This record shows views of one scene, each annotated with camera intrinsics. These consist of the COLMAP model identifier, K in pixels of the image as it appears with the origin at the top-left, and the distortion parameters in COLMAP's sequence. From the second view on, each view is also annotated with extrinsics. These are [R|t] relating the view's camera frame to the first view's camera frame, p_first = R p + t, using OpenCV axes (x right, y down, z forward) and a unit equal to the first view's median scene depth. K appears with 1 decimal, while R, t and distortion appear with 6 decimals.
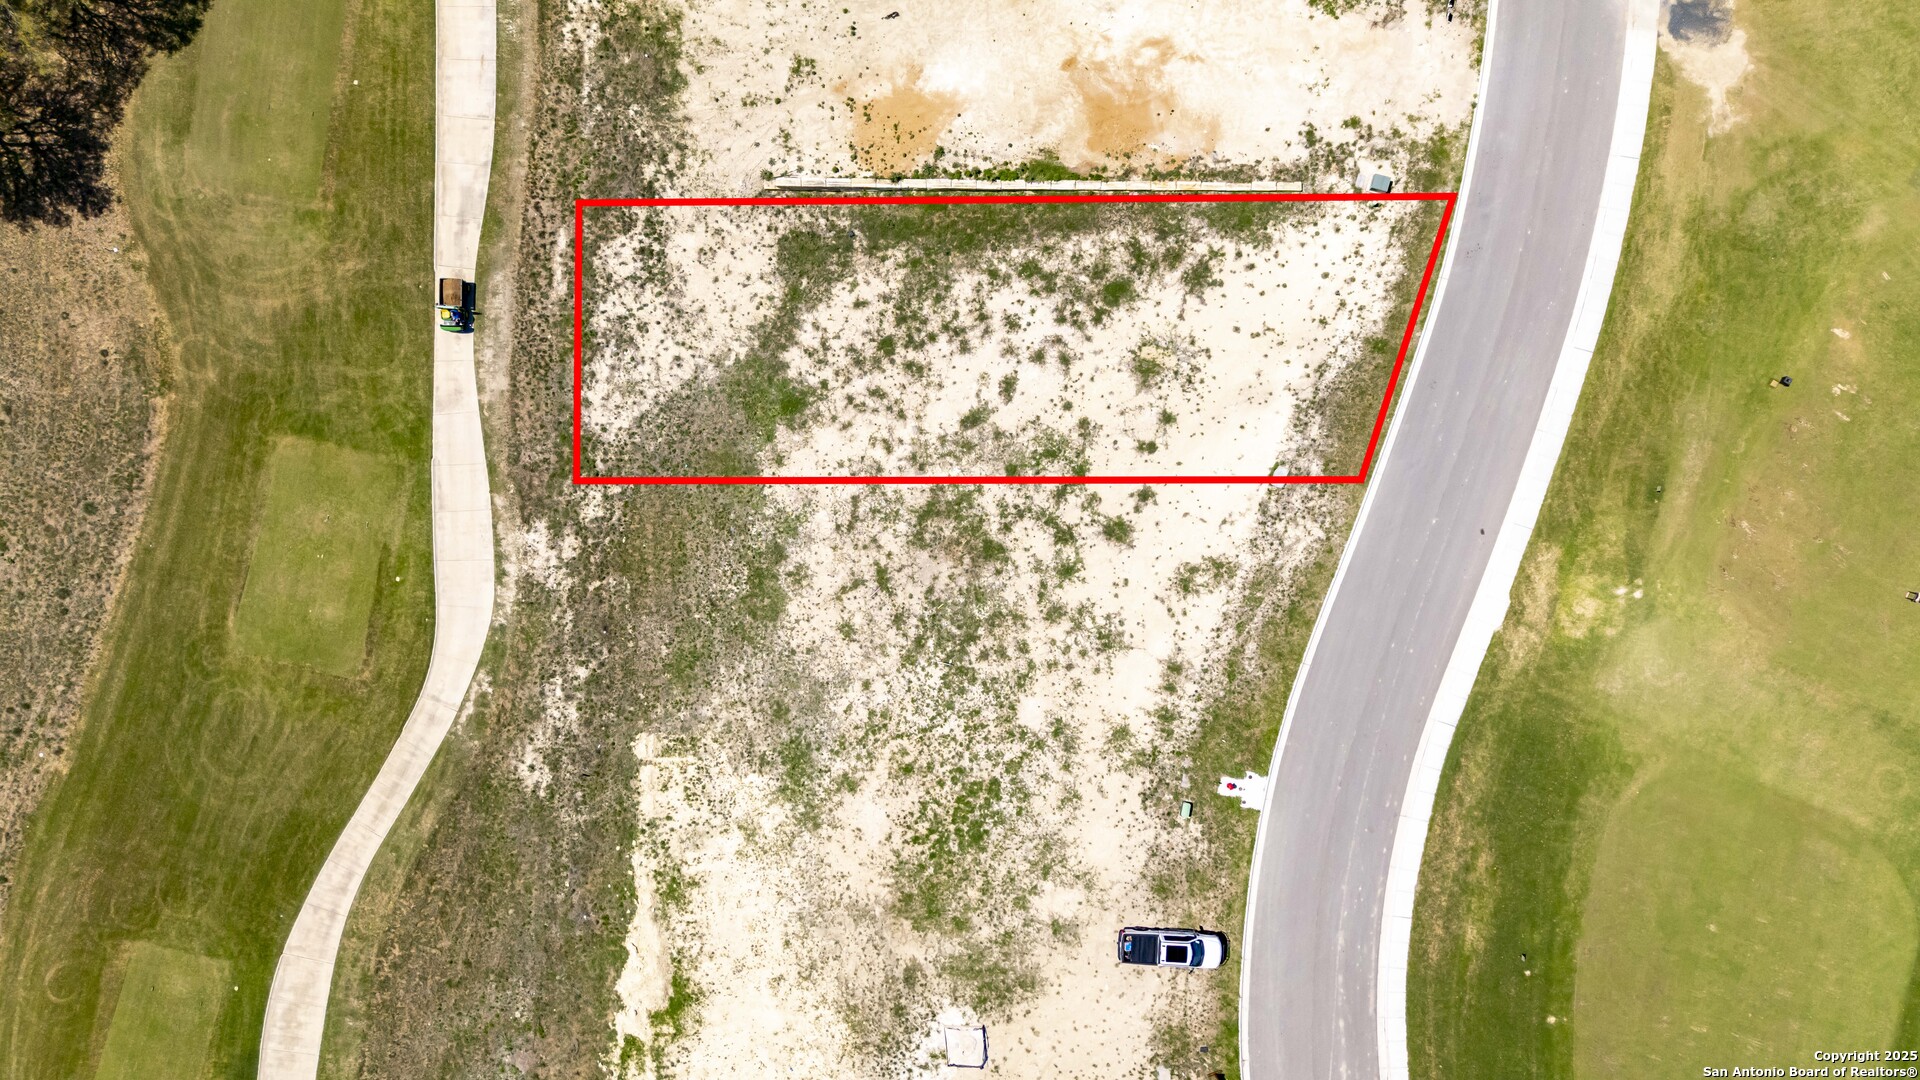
lens RADIAL K [[1413.2, 0, 960.0], [0, 1413.2, 540.0], [0, 0, 1]] dist [0.107284, -0.130473]
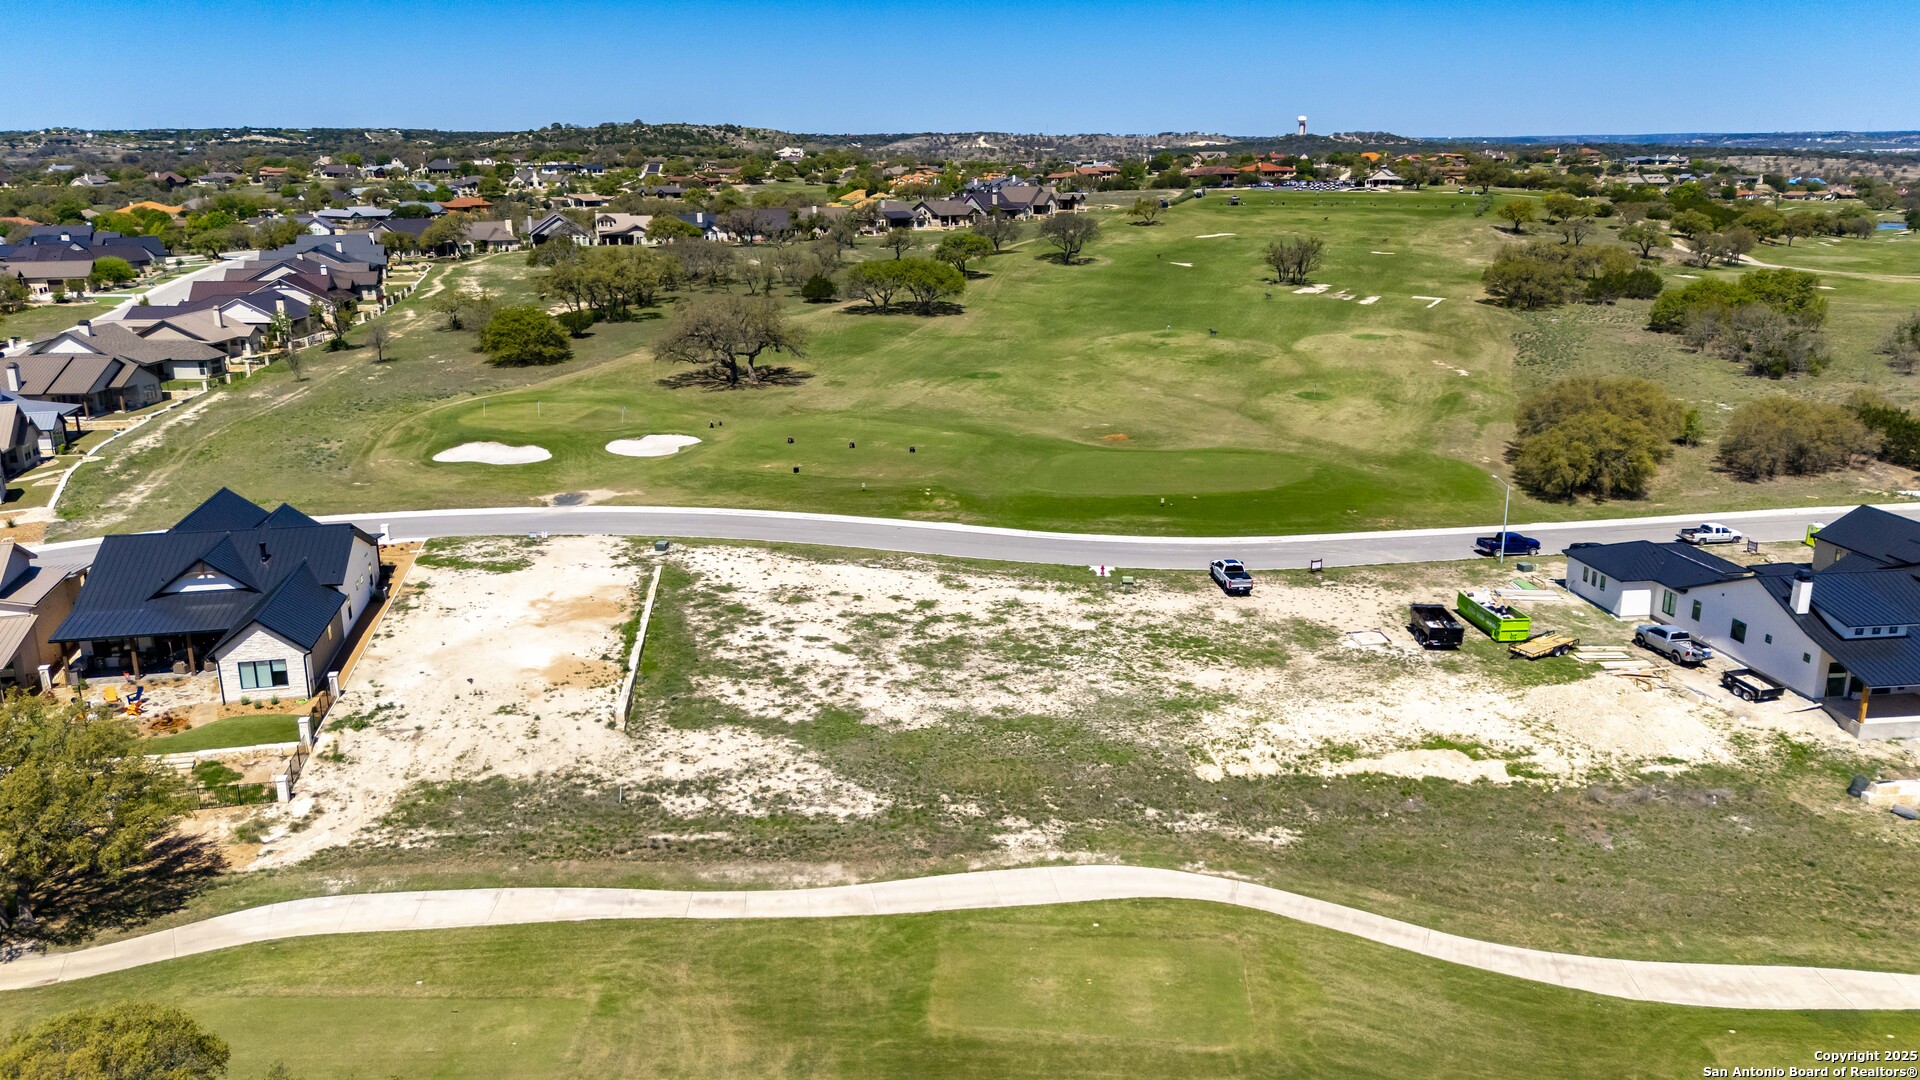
lens RADIAL K [[1413.2, 0, 960.0], [0, 1413.2, 540.0], [0, 0, 1]] dist [0.107284, -0.130473]
pose [[-0.138632, -0.271538, 0.952391, -1.070537], [0.990344, -0.037826, 0.133372, -0.141423], [-0.000190, 0.961684, 0.274160, 0.599009]]
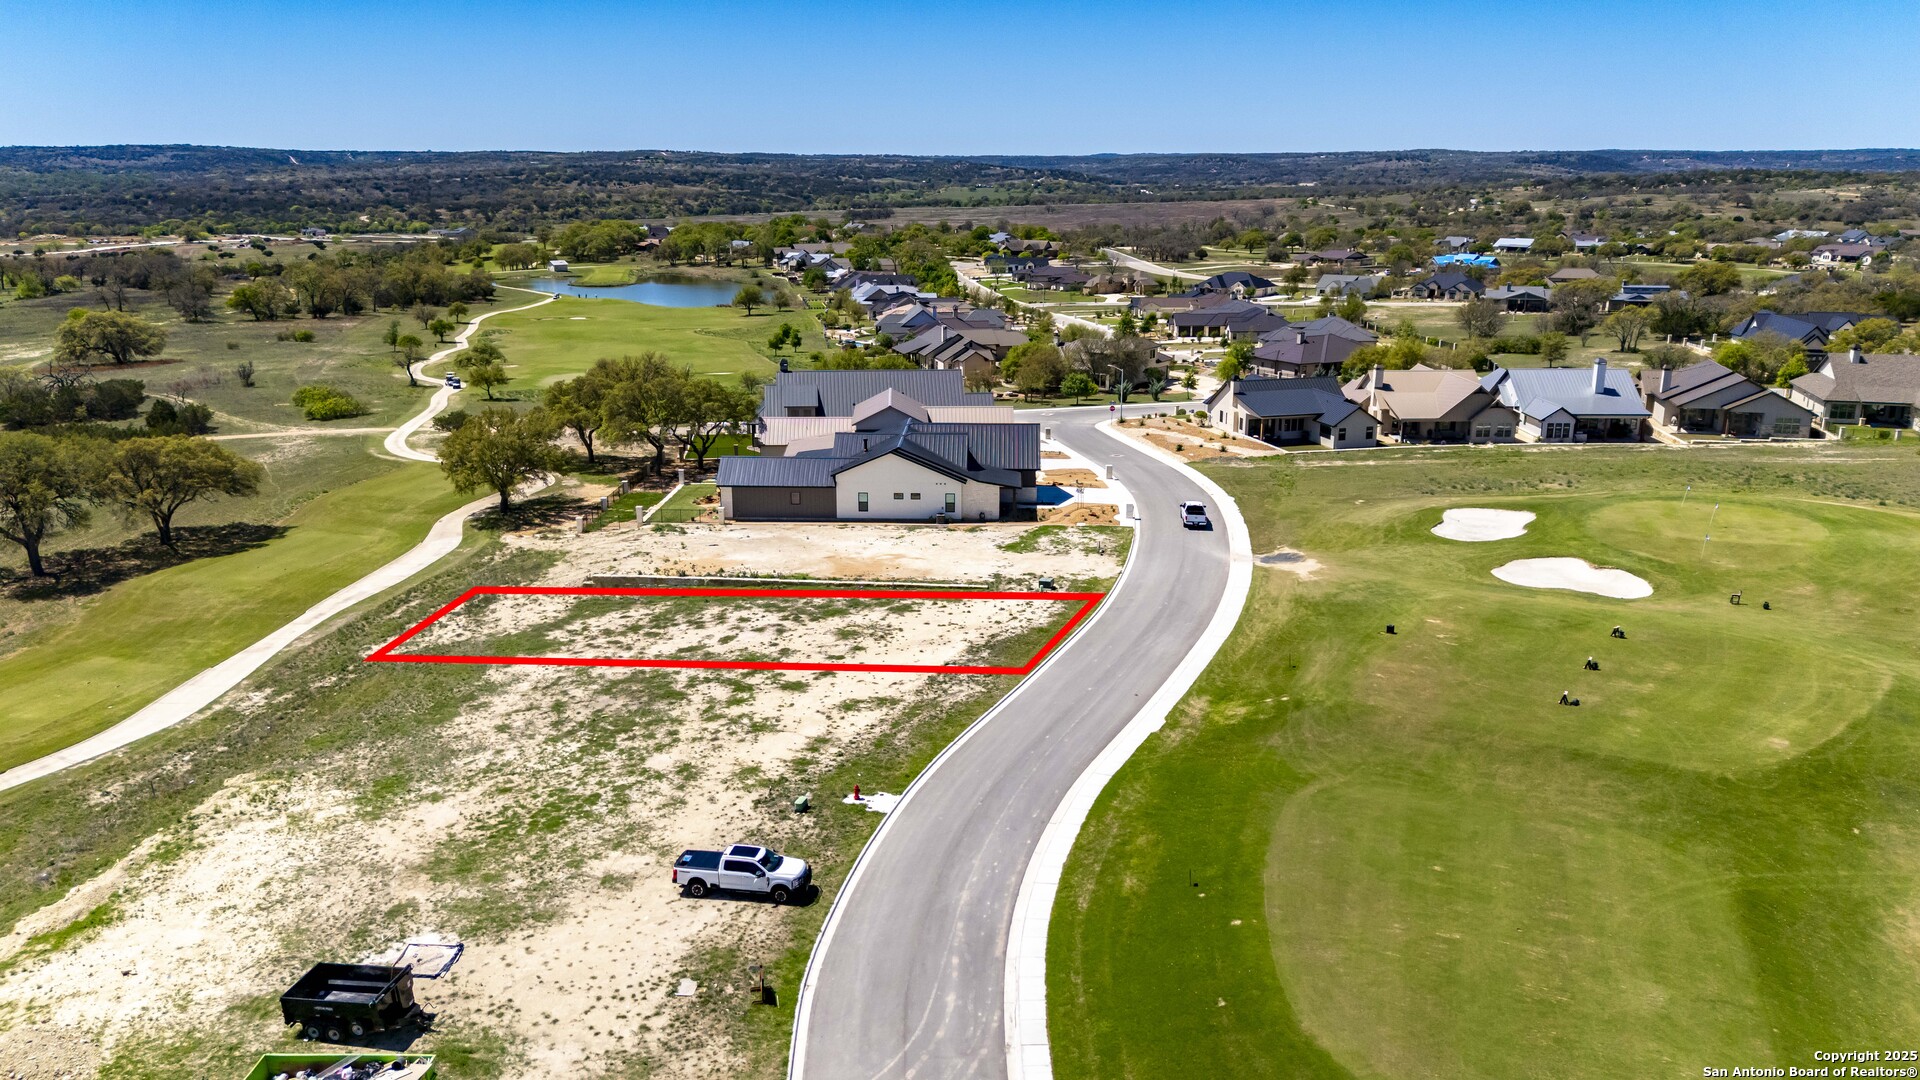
lens RADIAL K [[1413.2, 0, 960.0], [0, 1413.2, 540.0], [0, 0, 1]] dist [0.107284, -0.130473]
pose [[0.994810, 0.015591, -0.100547, 0.337715], [-0.101197, 0.254371, -0.961798, 0.964135], [0.010581, 0.966981, 0.254628, 0.626479]]
